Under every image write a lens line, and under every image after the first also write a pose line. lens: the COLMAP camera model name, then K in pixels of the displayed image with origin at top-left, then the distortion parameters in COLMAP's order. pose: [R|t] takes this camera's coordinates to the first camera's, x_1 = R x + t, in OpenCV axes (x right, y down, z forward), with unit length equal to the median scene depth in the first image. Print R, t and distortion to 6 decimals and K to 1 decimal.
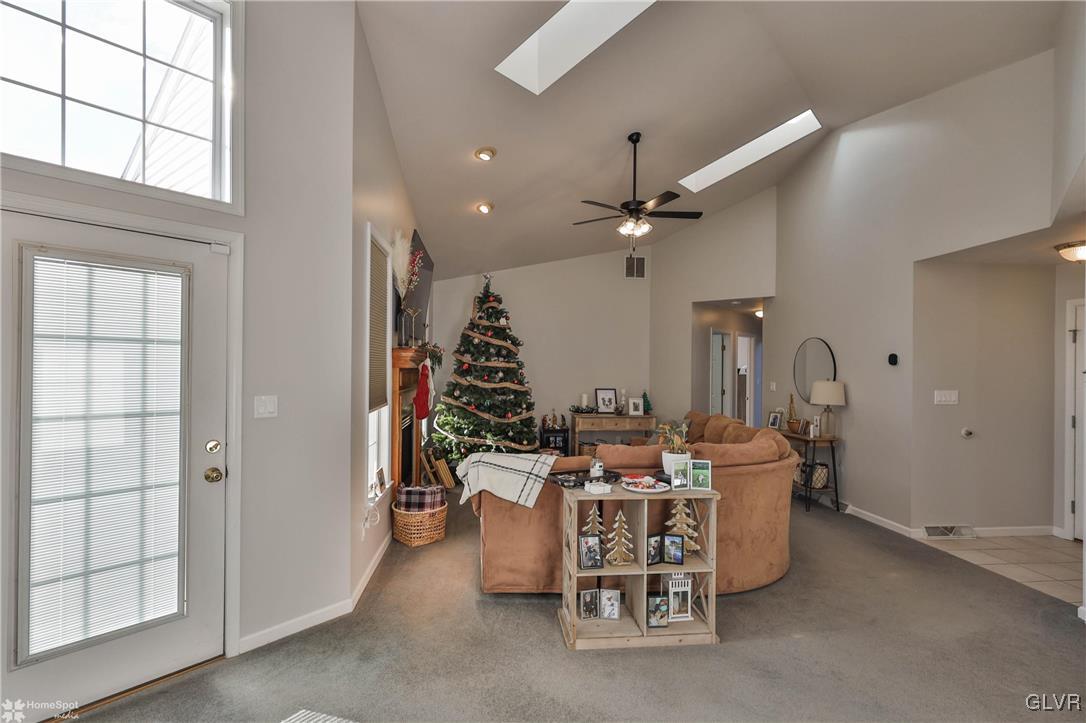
lens RADIAL K [[540.7, 0, 535.6], [0, 540.7, 368.6], [0, 0, 1]] dist [-0.000231, -0.000668]
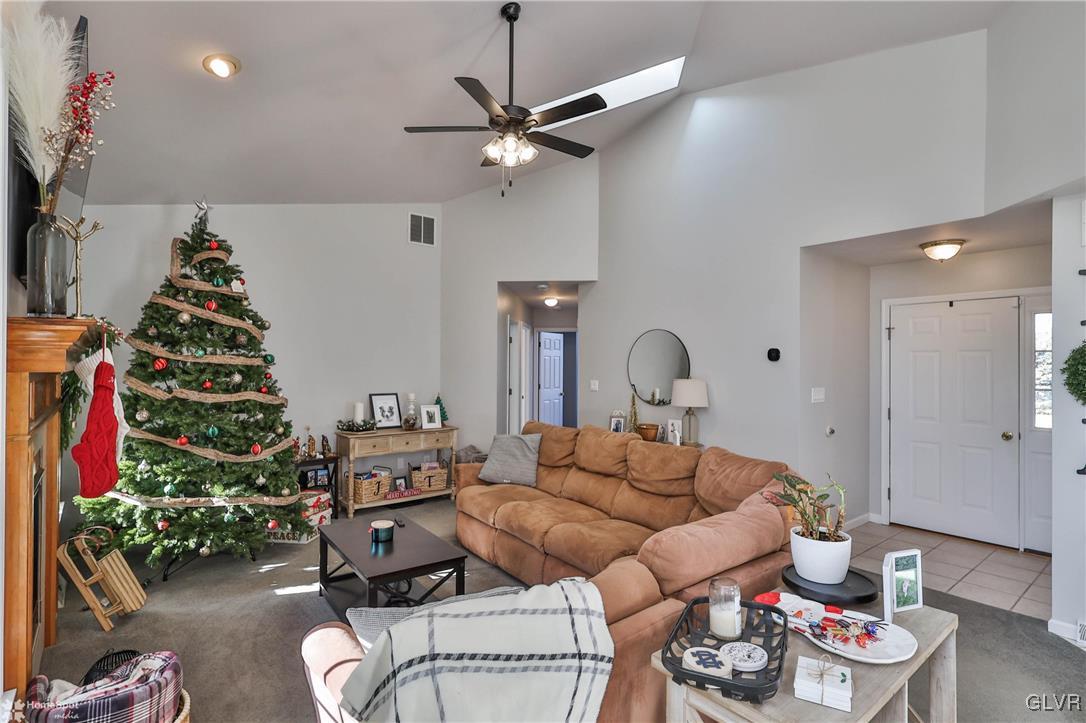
lens RADIAL K [[540.7, 0, 538.7], [0, 540.7, 360.0], [0, 0, 1]] dist [-0.000231, -0.000668]
pose [[0.827853, -0.001247, 0.560944, -0.121267], [0.003488, 0.999990, -0.002924, -0.005028], [-0.560935, 0.004377, 0.827848, 0.351789]]
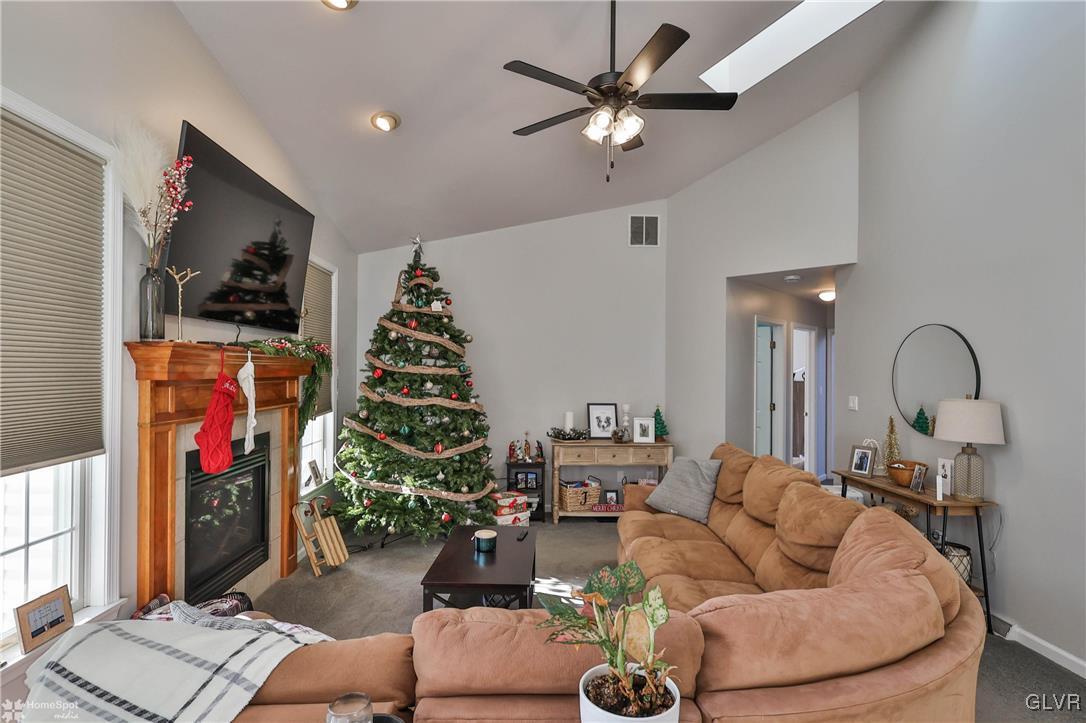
lens RADIAL K [[540.7, 0, 541.4], [0, 540.7, 369.4], [0, 0, 1]] dist [-0.000231, -0.000668]
pose [[0.997969, -0.004207, -0.063556, 0.114405], [0.003929, 0.999982, -0.004499, -0.005227], [0.063574, 0.004241, 0.997968, 0.349060]]
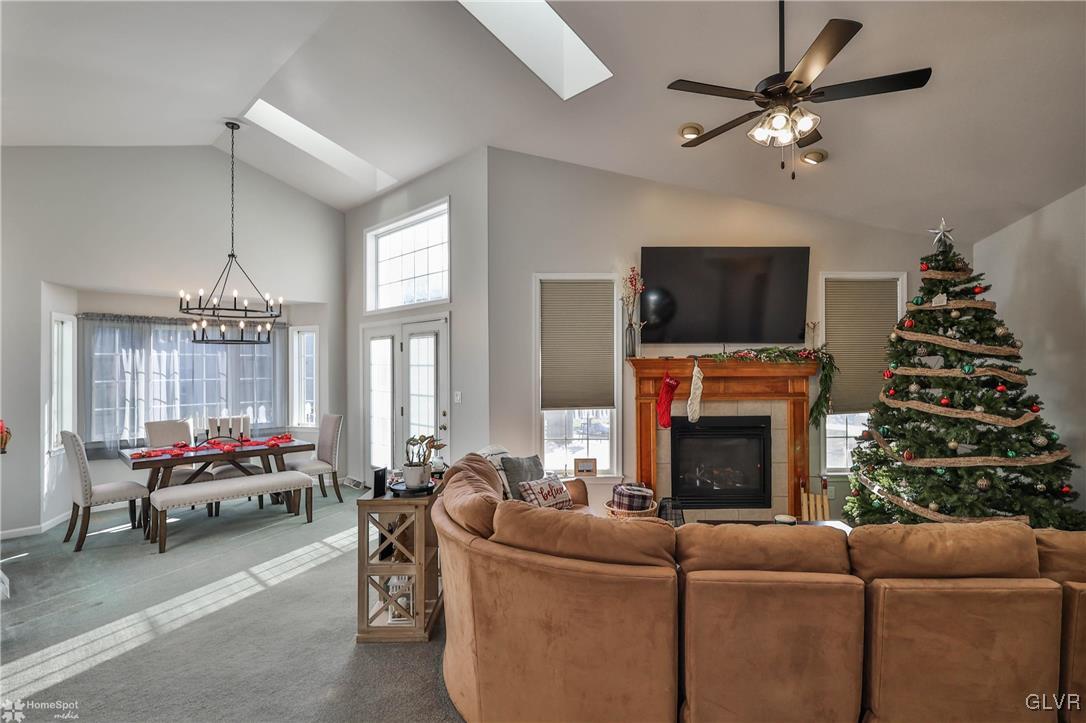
lens RADIAL K [[540.7, 0, 538.6], [0, 540.7, 359.6], [0, 0, 1]] dist [-0.000231, -0.000668]
pose [[-0.097503, -0.035985, -0.994584, 0.594515], [-0.005015, 0.999351, -0.035666, 0.003278], [0.995223, 0.001510, -0.097621, 0.633530]]
